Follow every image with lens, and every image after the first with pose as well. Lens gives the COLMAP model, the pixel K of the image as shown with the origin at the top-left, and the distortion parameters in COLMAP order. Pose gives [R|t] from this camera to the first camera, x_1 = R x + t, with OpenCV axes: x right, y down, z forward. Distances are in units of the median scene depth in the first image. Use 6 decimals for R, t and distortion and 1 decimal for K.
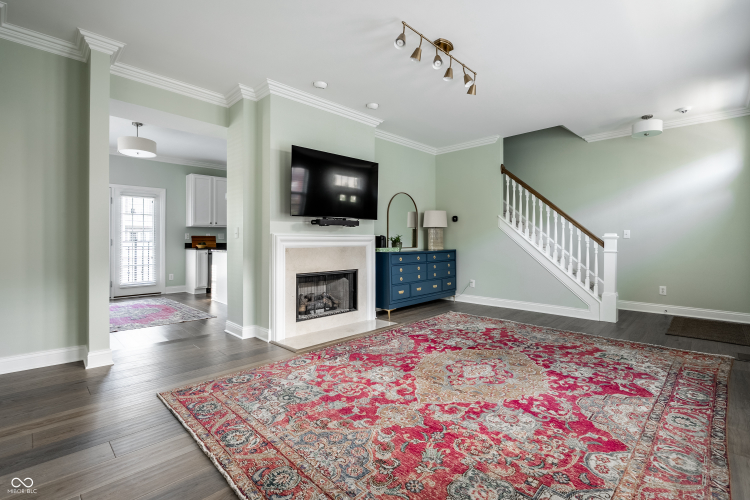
lens RADIAL K [[333.6, 0, 372.7], [0, 333.6, 244.9], [0, 0, 1]] dist [-0.001155, 0.000187]
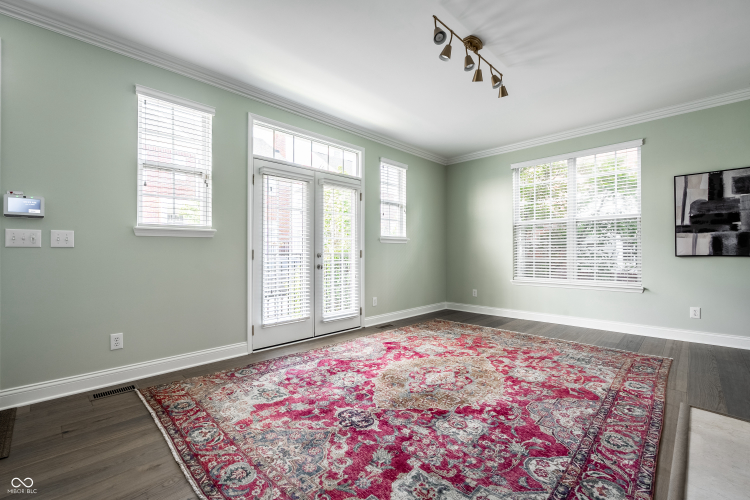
lens RADIAL K [[333.6, 0, 372.7], [0, 333.6, 244.9], [0, 0, 1]] dist [-0.001155, 0.000187]
pose [[-0.999897, 0.001119, -0.014281, 0.576394], [0.001221, 0.999974, -0.007177, -0.025388], [0.014272, -0.007194, -0.999872, 2.168963]]
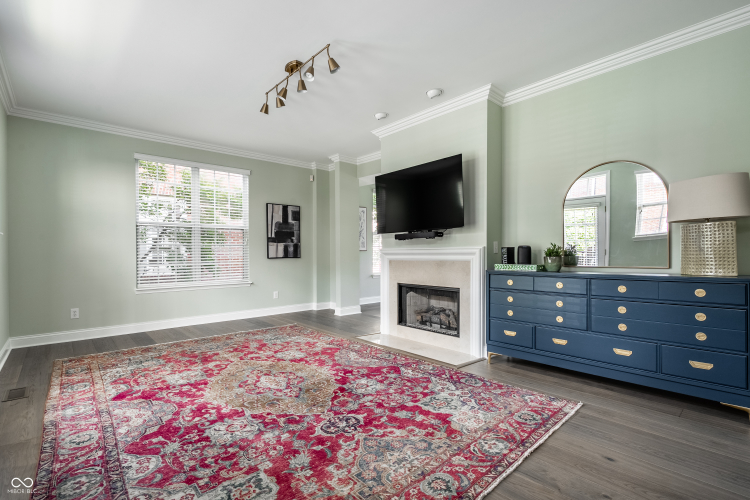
lens RADIAL K [[344.8, 0, 370.0], [0, 344.8, 252.9], [0, 0, 1]] dist [-0.001522, -0.000050]
pose [[-0.043601, -0.004324, -0.999040, 1.451984], [-0.010118, 0.999941, -0.003887, -0.015988], [0.998998, 0.009939, -0.043642, 1.433616]]
